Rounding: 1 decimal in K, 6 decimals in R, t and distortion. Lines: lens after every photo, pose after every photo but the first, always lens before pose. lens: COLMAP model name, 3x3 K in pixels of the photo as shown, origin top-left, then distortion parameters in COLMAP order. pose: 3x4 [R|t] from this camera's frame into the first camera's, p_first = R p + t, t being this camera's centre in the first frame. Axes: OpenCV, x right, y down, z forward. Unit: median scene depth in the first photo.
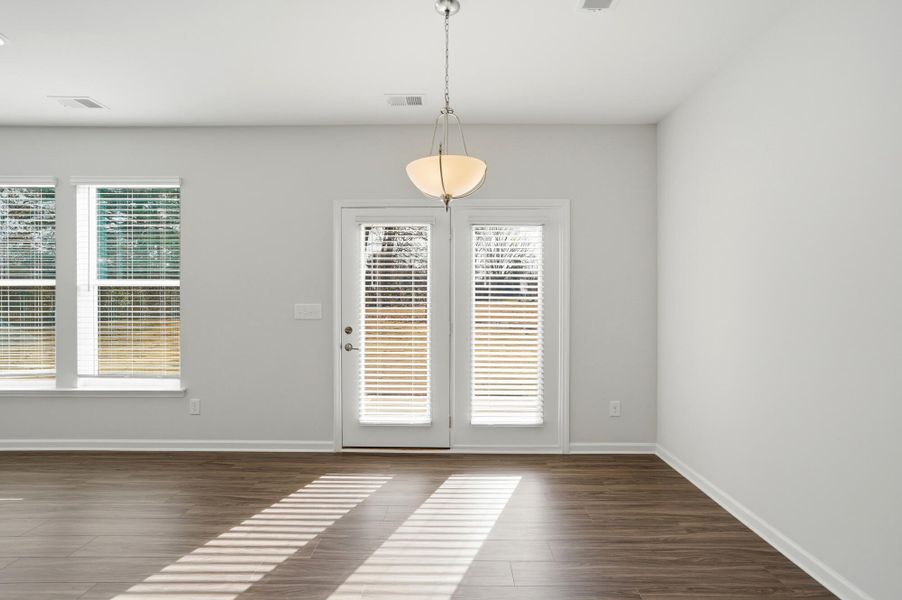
lens RADIAL K [[712.0, 0, 452.3], [0, 712.0, 296.6], [0, 0, 1]] dist [-0.015510, 0.004763]
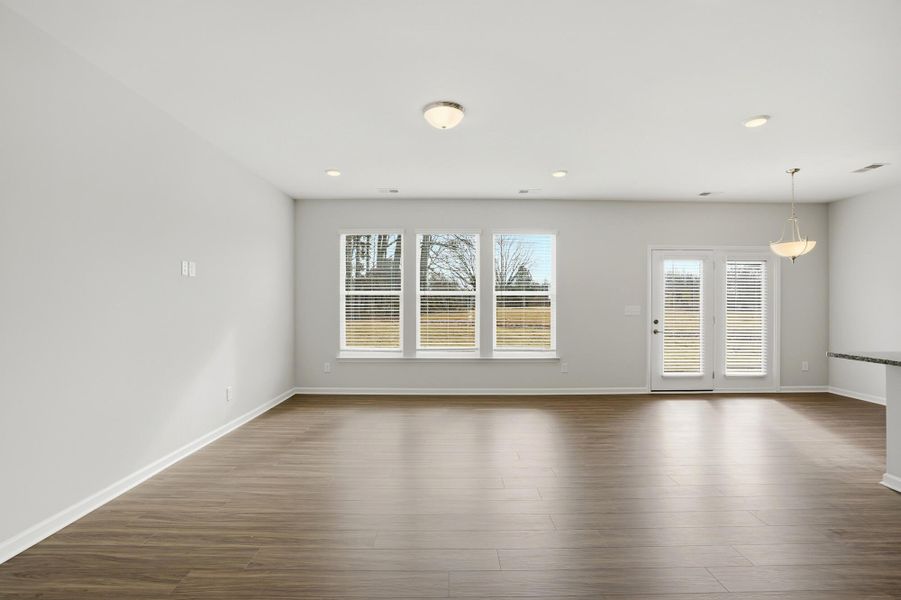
lens RADIAL K [[425.5, 0, 448.4], [0, 425.5, 298.6], [0, 0, 1]] dist [-0.035900, 0.001318]
pose [[0.999801, -0.000644, 0.019928, -0.660059], [0.000746, 0.999986, -0.005147, -0.003355], [-0.019924, 0.005161, 0.999788, 0.003536]]
